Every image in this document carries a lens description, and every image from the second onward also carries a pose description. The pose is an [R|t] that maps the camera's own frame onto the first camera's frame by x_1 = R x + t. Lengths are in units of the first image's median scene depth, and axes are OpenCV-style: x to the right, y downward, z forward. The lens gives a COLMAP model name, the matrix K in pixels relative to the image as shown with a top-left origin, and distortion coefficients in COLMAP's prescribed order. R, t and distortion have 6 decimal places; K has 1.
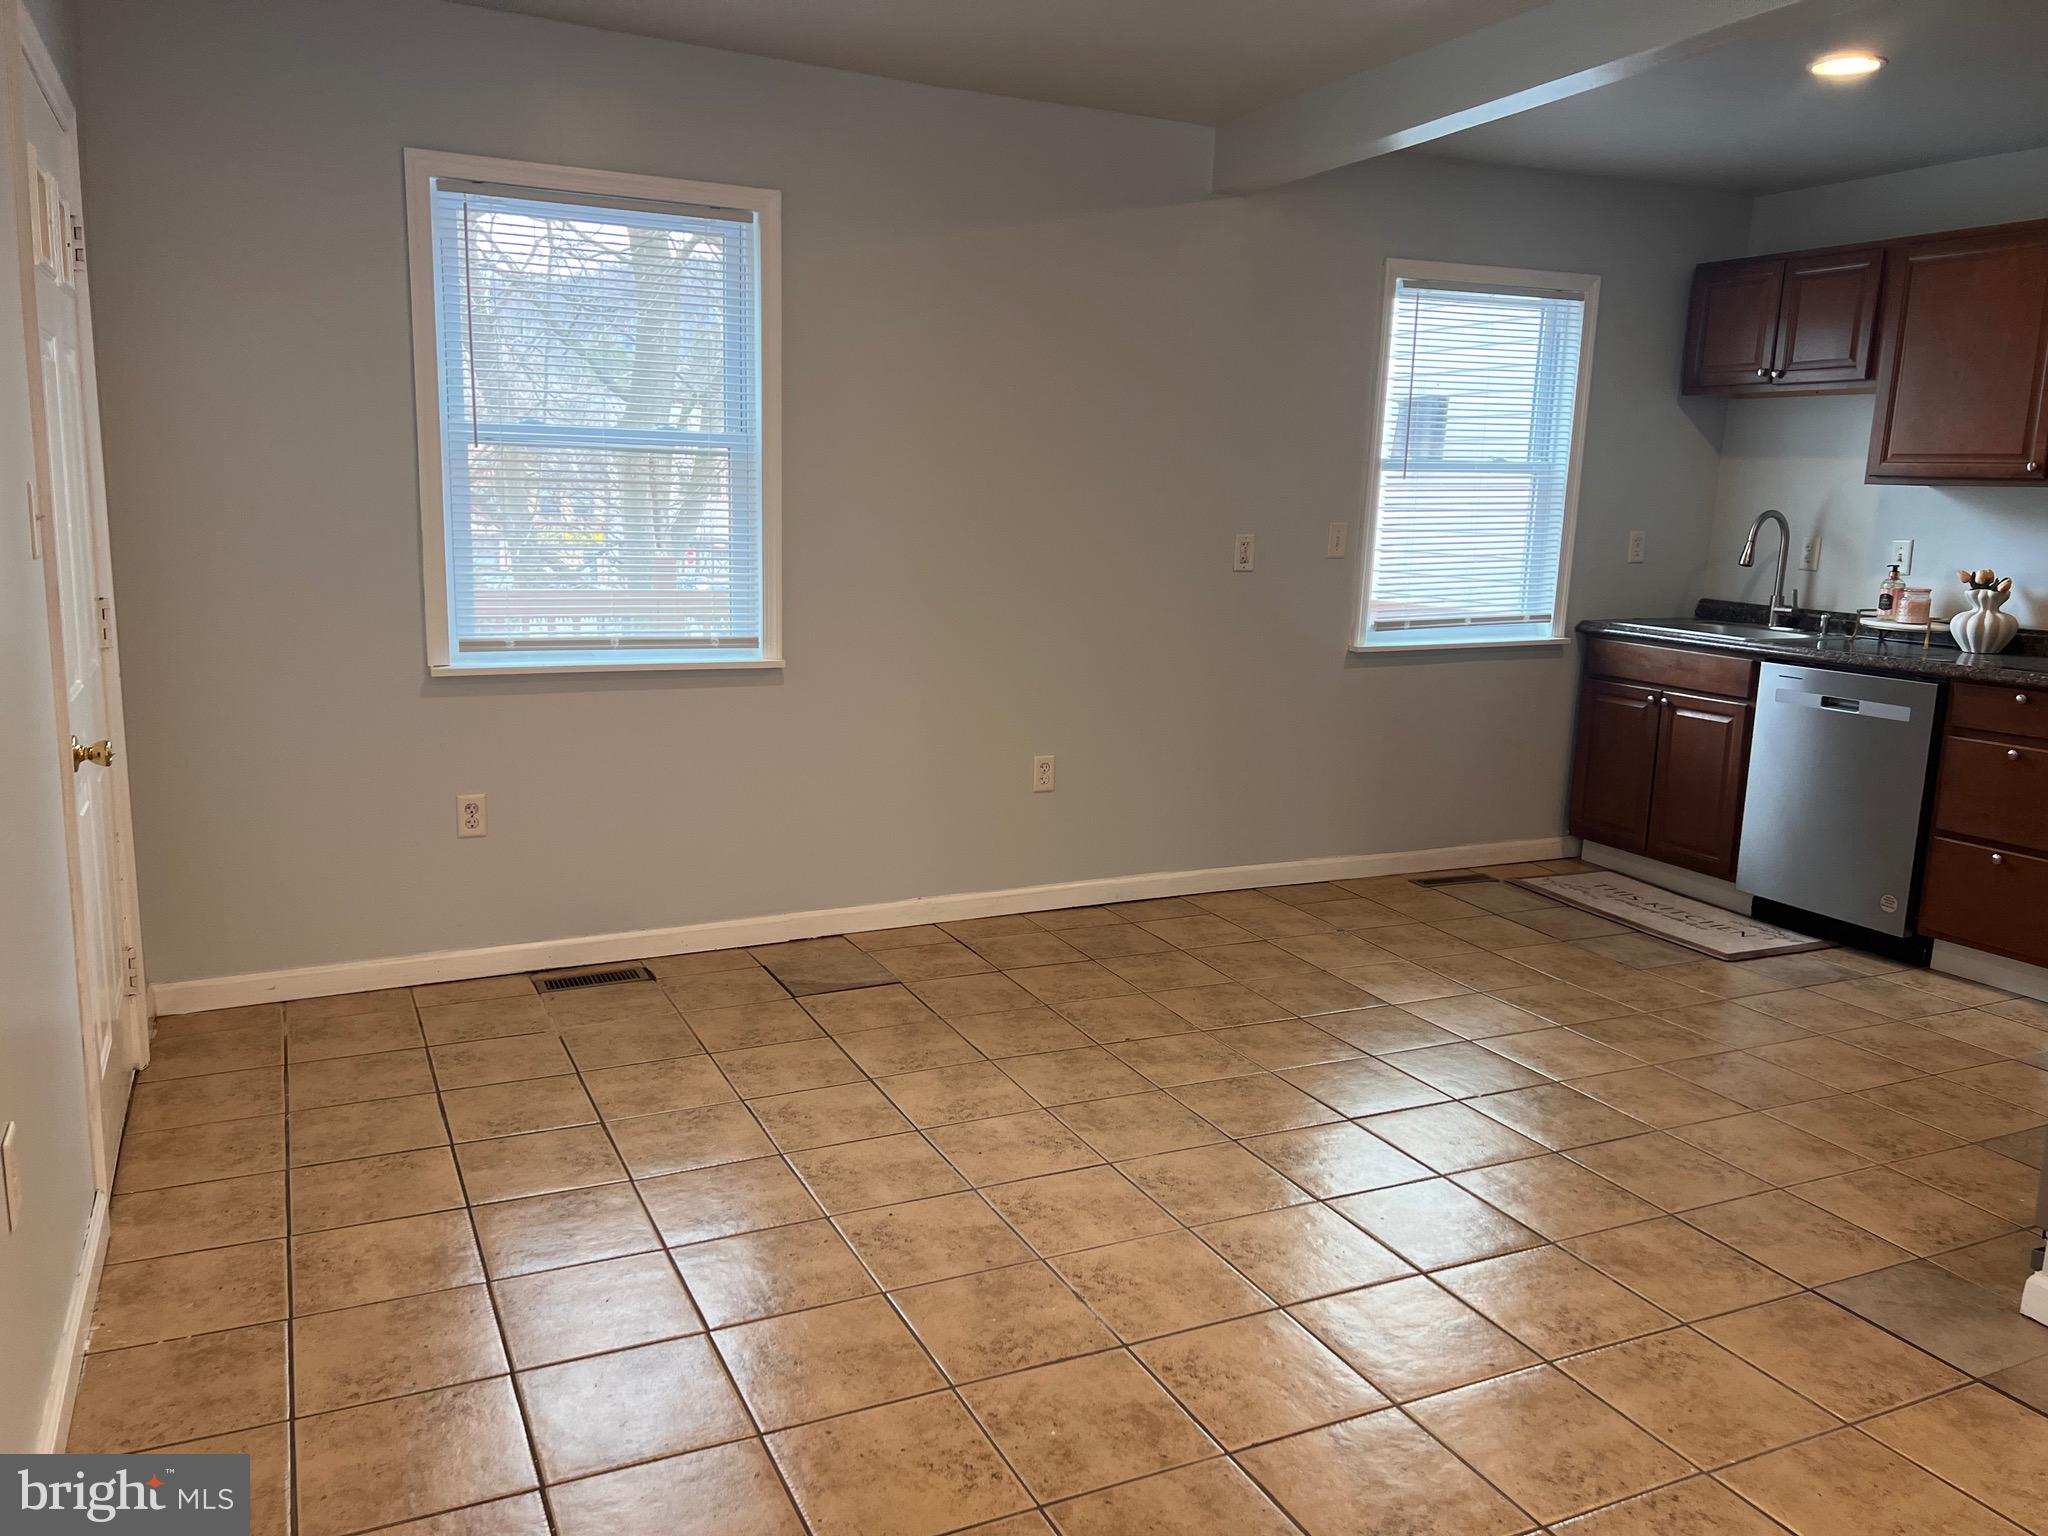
lens RADIAL K [[1536.9, 0, 1012.7], [0, 1536.9, 767.4], [0, 0, 1]] dist [0.062706, -0.070182]
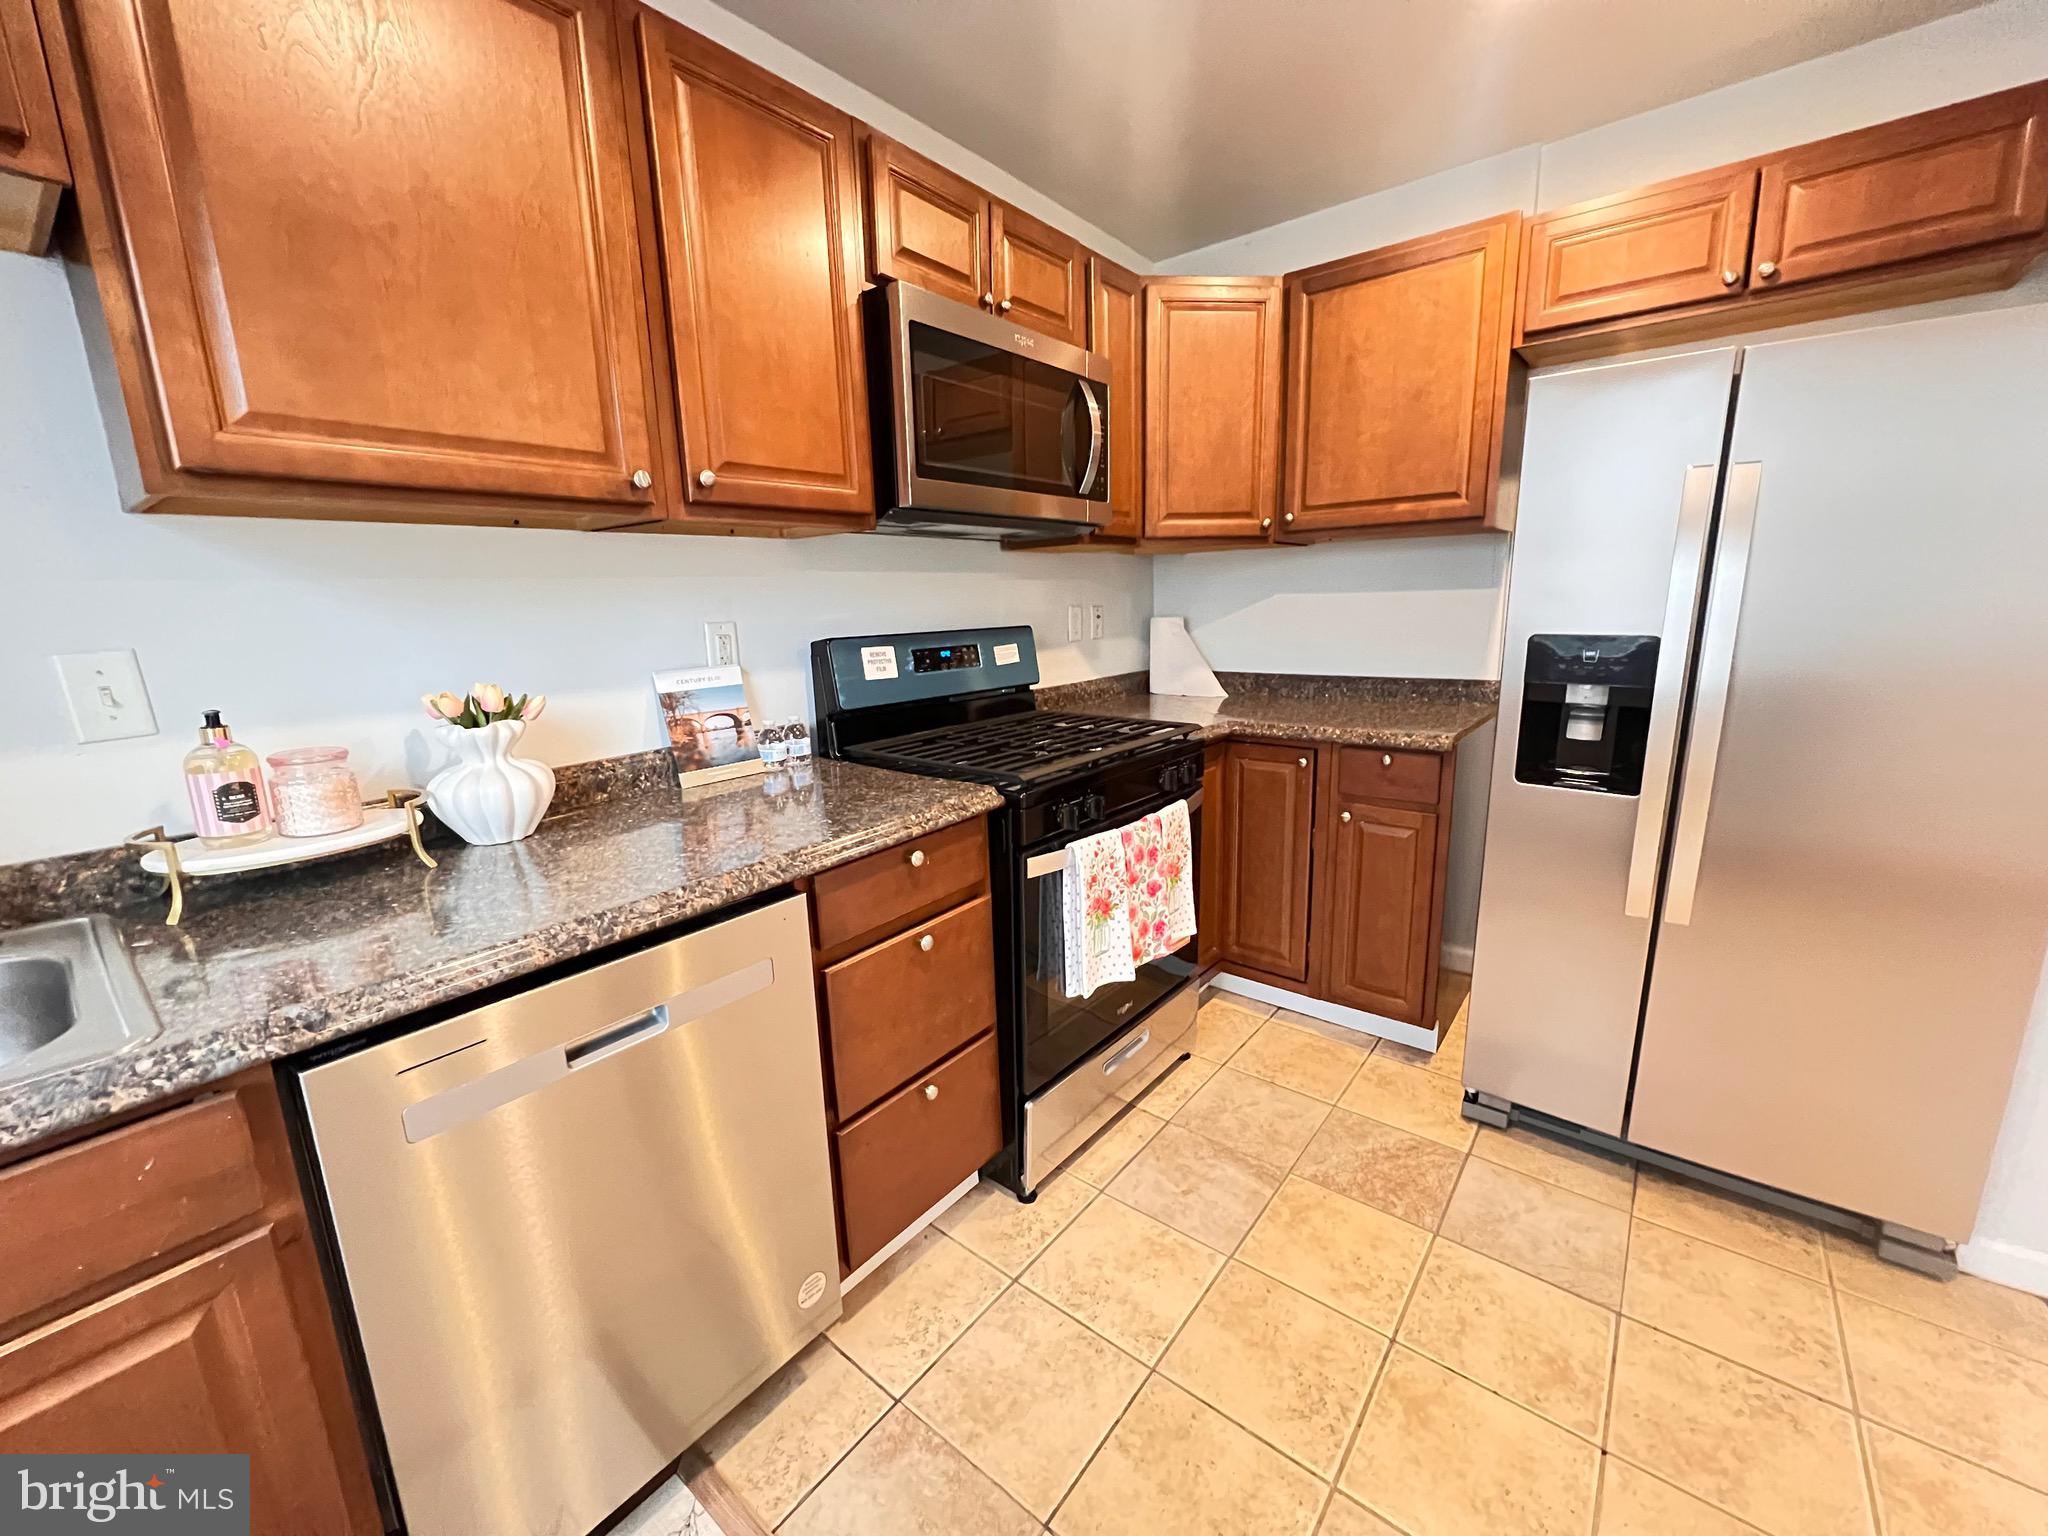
lens RADIAL K [[819.4, 0, 1019.2], [0, 819.4, 764.7], [0, 0, 1]] dist [-0.001022, 0.000260]
pose [[-0.436486, -0.201815, 0.876784, 0.307320], [0.176686, 0.936314, 0.303476, -0.154736], [-0.882192, 0.287378, -0.373030, 0.962302]]
